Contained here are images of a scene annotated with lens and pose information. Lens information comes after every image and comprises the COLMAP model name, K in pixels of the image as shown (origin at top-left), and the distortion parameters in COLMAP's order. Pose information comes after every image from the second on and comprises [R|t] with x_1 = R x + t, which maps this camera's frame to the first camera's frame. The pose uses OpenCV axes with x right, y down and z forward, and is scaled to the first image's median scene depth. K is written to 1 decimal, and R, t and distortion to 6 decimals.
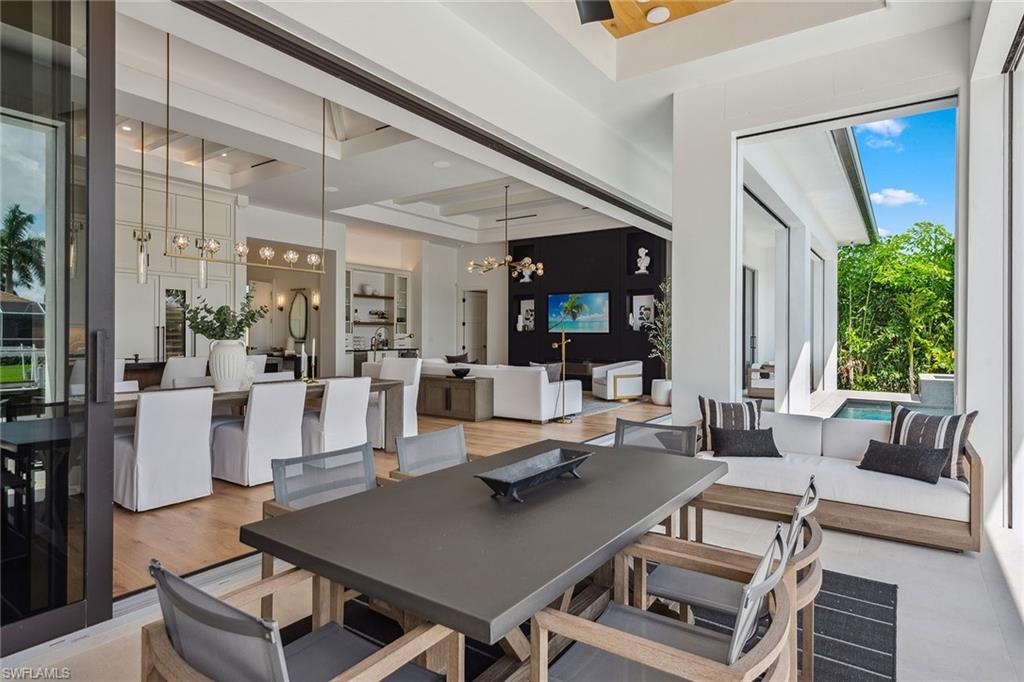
lens RADIAL K [[551.0, 0, 517.2], [0, 551.0, 335.1], [0, 0, 1]] dist [0.003321, 0.000130]
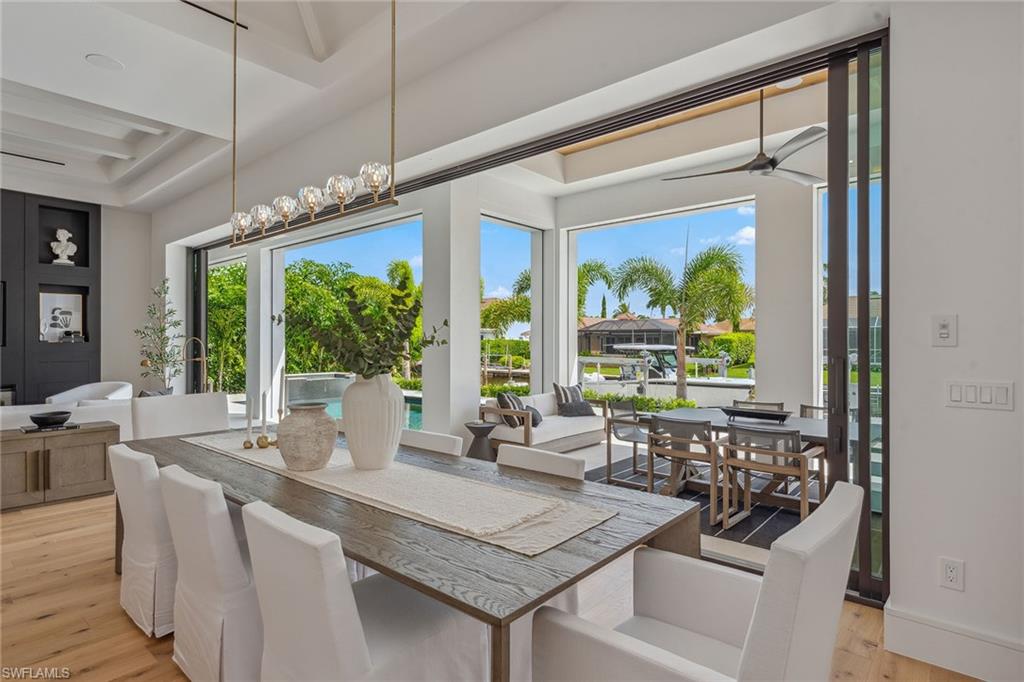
lens RADIAL K [[529.3, 0, 517.8], [0, 529.3, 341.2], [0, 0, 1]] dist [-0.003418, -0.001138]
pose [[0.103526, -0.000269, 0.994627, -0.381627], [-0.001138, 0.999999, 0.000388, -0.008971], [-0.994626, -0.001172, 0.103525, 0.297920]]
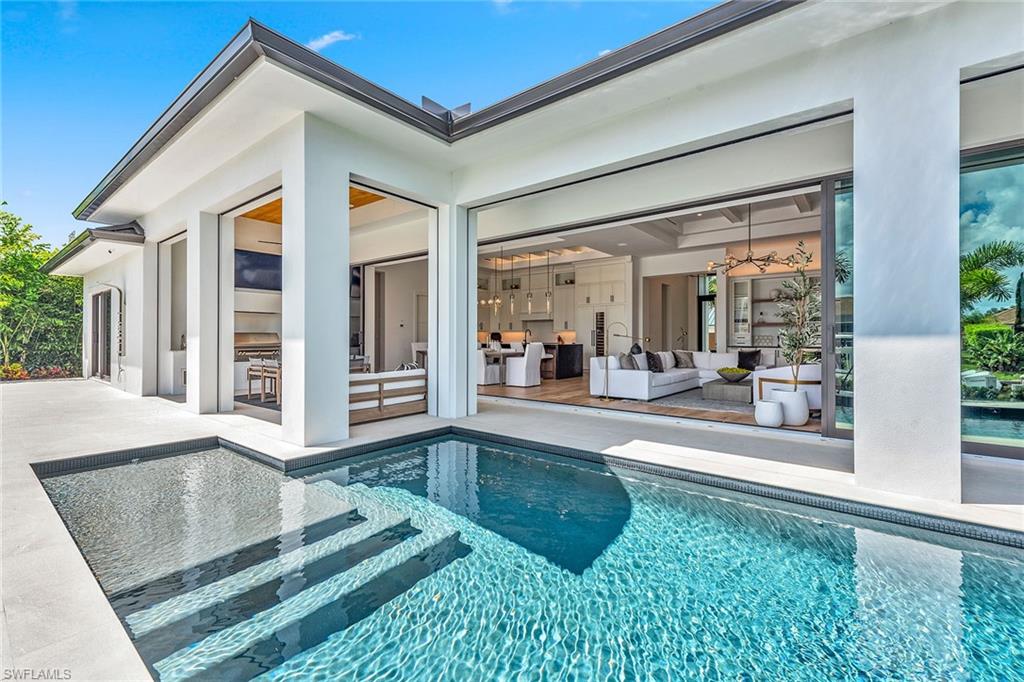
lens RADIAL K [[428.9, 0, 516.3], [0, 428.9, 337.3], [0, 0, 1]] dist [0.009393, 0.000219]
pose [[-0.059473, -0.005615, -0.998214, 0.665910], [-0.001833, 0.999983, -0.005516, 0.013505], [0.998228, 0.001501, -0.059483, 0.529889]]
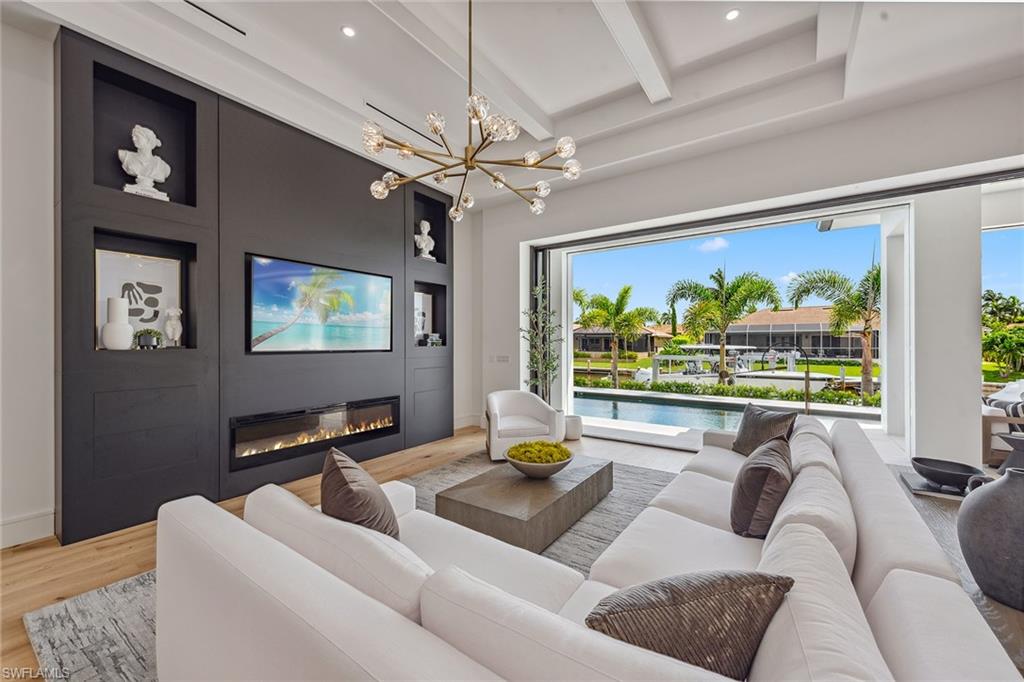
lens RADIAL K [[399.0, 0, 509.2], [0, 399.0, 341.8], [0, 0, 1]] dist [0.007584, -0.000411]
pose [[0.006799, -0.000819, 0.999977, -0.234461], [0.000342, 1.000000, 0.000816, -0.012345], [-0.999977, 0.000336, 0.006799, 0.830130]]
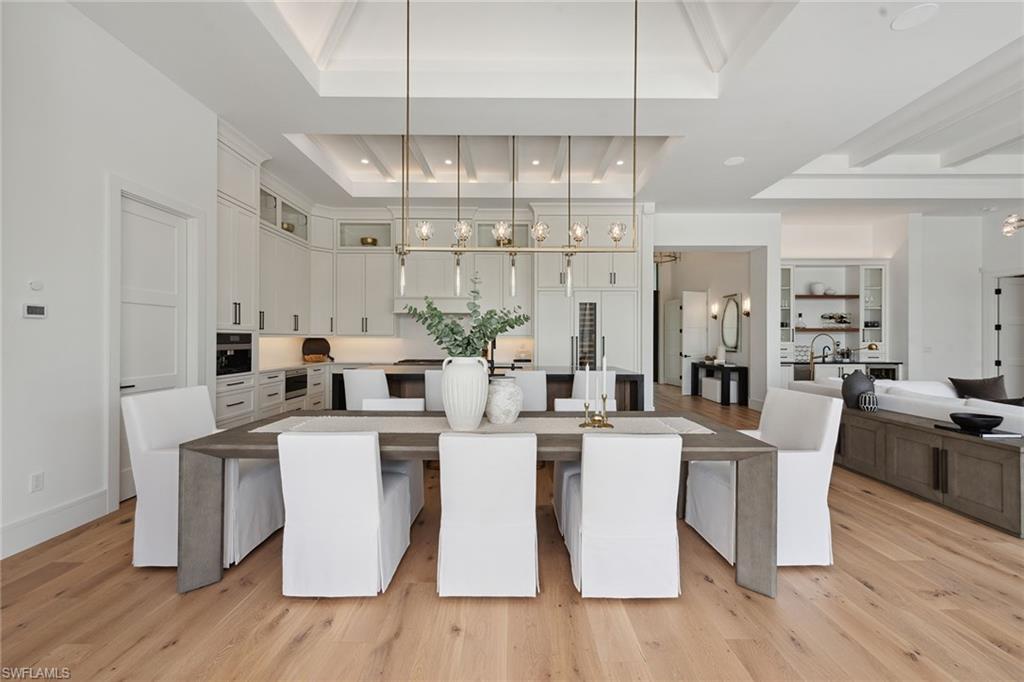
lens RADIAL K [[415.1, 0, 514.4], [0, 415.1, 339.6], [0, 0, 1]] dist [0.002066, -0.000056]
pose [[0.568236, -0.002977, -0.822860, -0.018501], [-0.000184, 0.999993, -0.003744, -0.004264], [0.822866, 0.002279, 0.568231, 0.281222]]
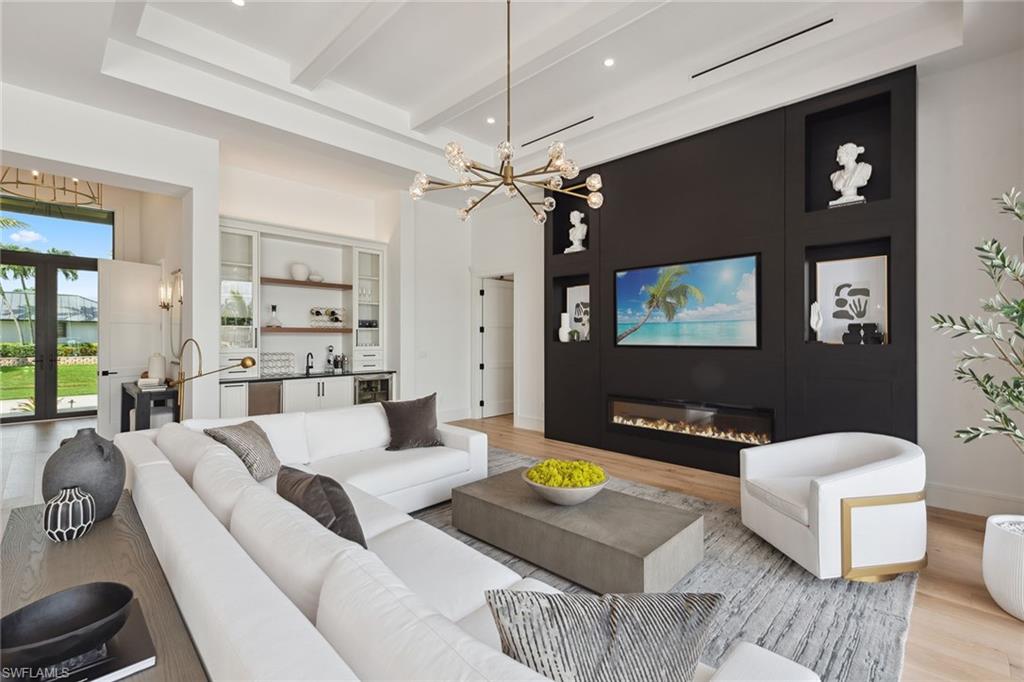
lens RADIAL K [[449.0, 0, 517.2], [0, 449.0, 336.2], [0, 0, 1]] dist [0.000943, -0.000586]
pose [[0.987265, -0.003839, -0.159037, 0.031895], [0.003059, 0.999982, -0.005146, -0.011529], [0.159054, 0.004594, 0.987259, 0.580753]]
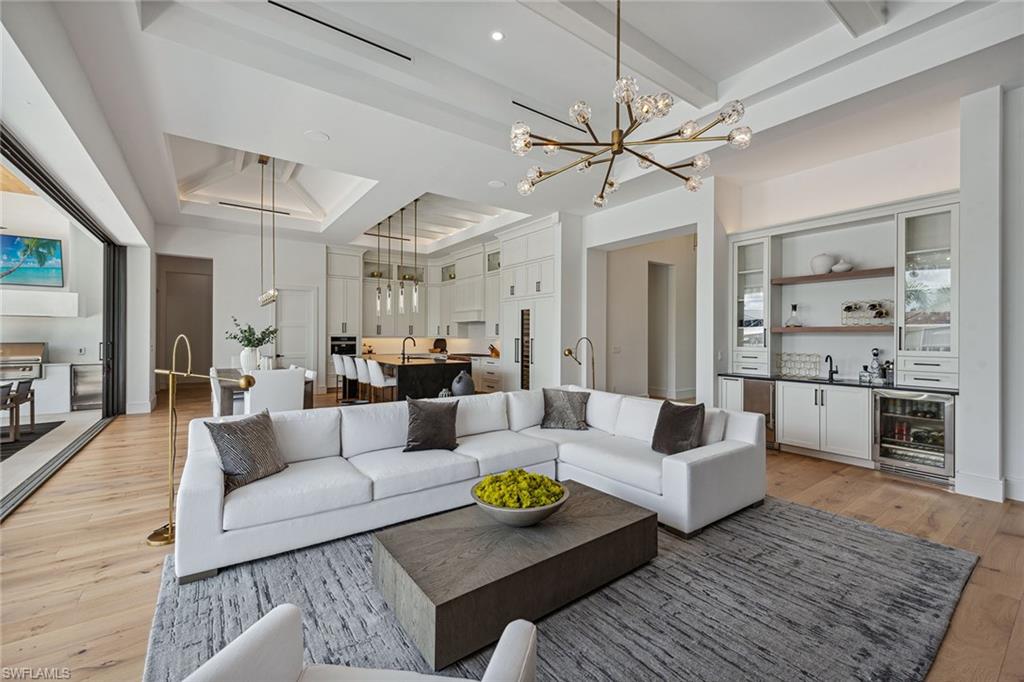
lens RADIAL K [[417.9, 0, 517.9], [0, 417.9, 336.2], [0, 0, 1]] dist [0.007709, 0.000035]
pose [[-0.321778, -0.005640, -0.946798, 0.202096], [-0.006610, 0.999971, -0.003710, -0.011283], [0.946792, 0.005064, -0.321806, 0.873973]]
